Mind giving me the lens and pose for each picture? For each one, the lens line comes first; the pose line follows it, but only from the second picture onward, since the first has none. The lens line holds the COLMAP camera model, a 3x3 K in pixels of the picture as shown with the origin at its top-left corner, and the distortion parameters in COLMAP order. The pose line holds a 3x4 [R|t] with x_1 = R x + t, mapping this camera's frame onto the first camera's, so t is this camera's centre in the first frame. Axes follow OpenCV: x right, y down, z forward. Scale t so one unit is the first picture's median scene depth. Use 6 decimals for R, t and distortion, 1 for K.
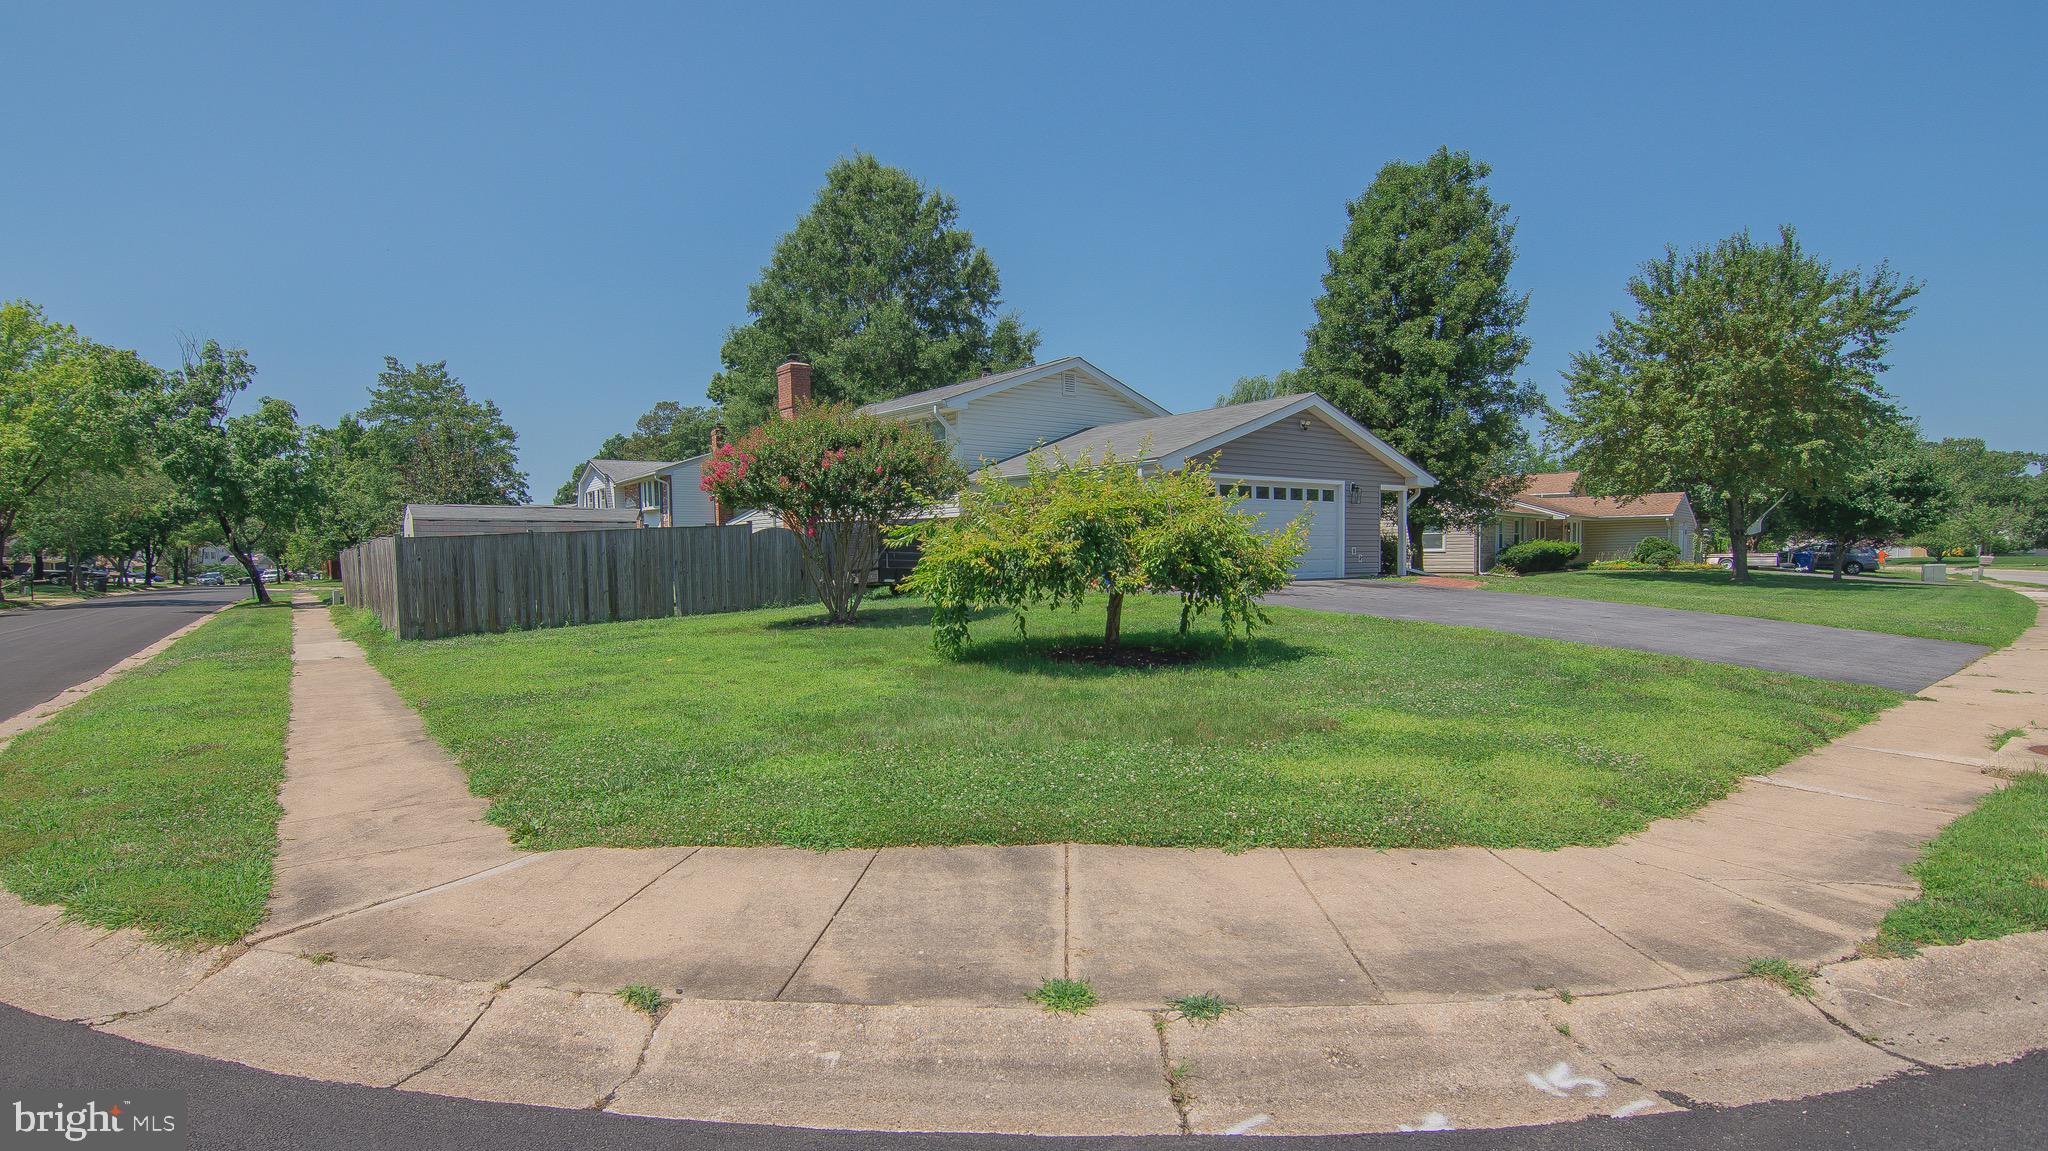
lens RADIAL K [[926.2, 0, 1024.0], [0, 926.2, 575.5], [0, 0, 1]] dist [-0.003785, 0.000095]
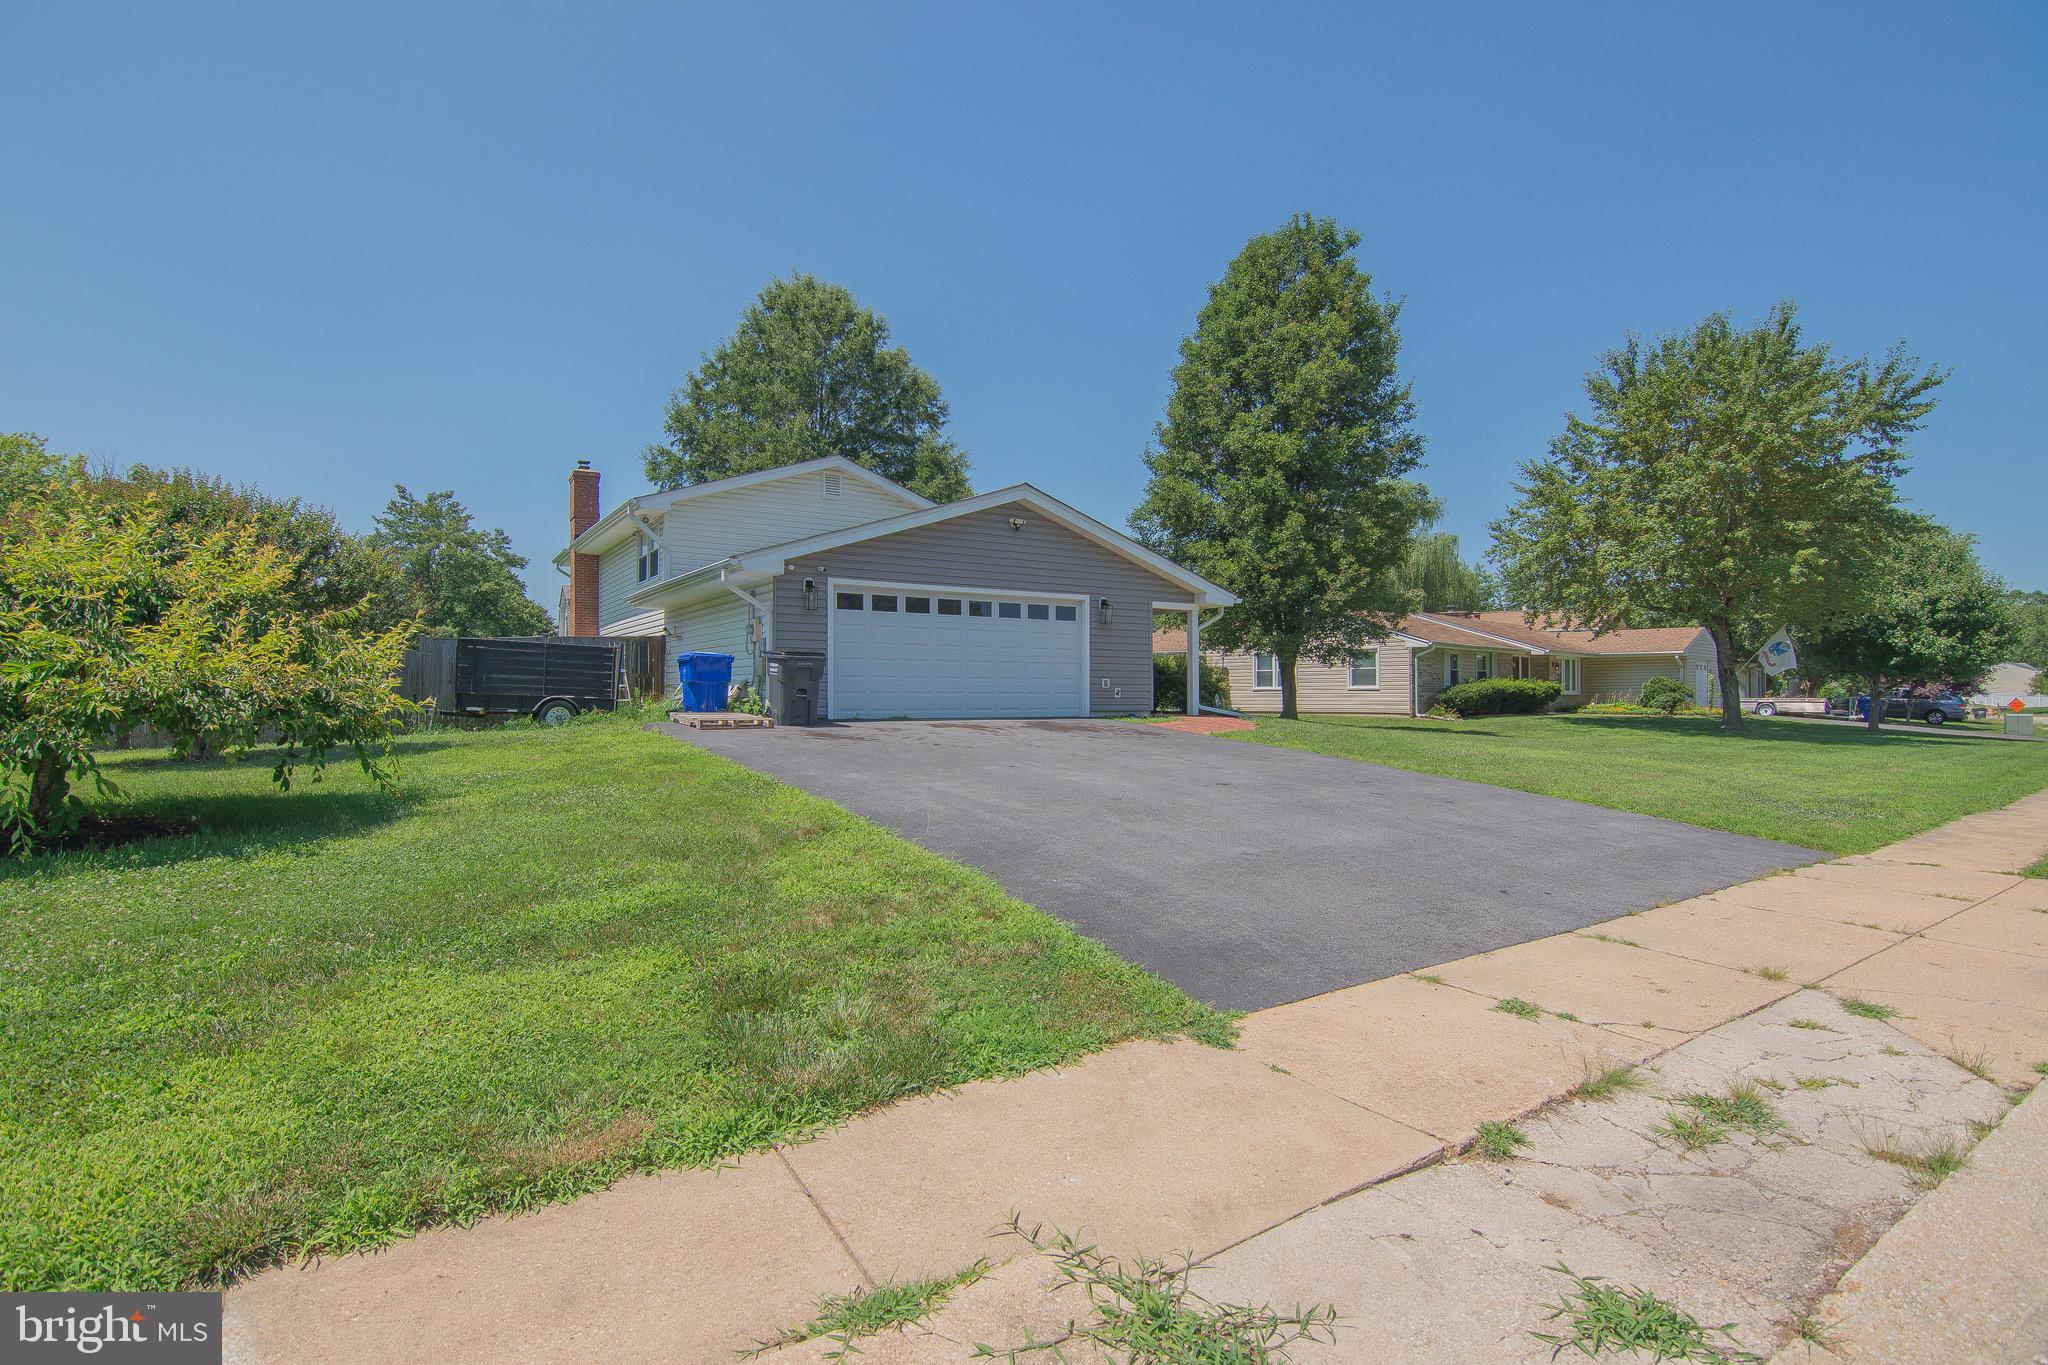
lens RADIAL K [[915.2, 0, 1023.0], [0, 915.2, 646.5], [0, 0, 1]] dist [0.000226, -0.000539]
pose [[0.996198, 0.010077, -0.086539, 0.215362], [-0.016060, 0.997507, -0.068721, -0.002017], [0.085631, 0.069849, 0.993875, 0.129390]]
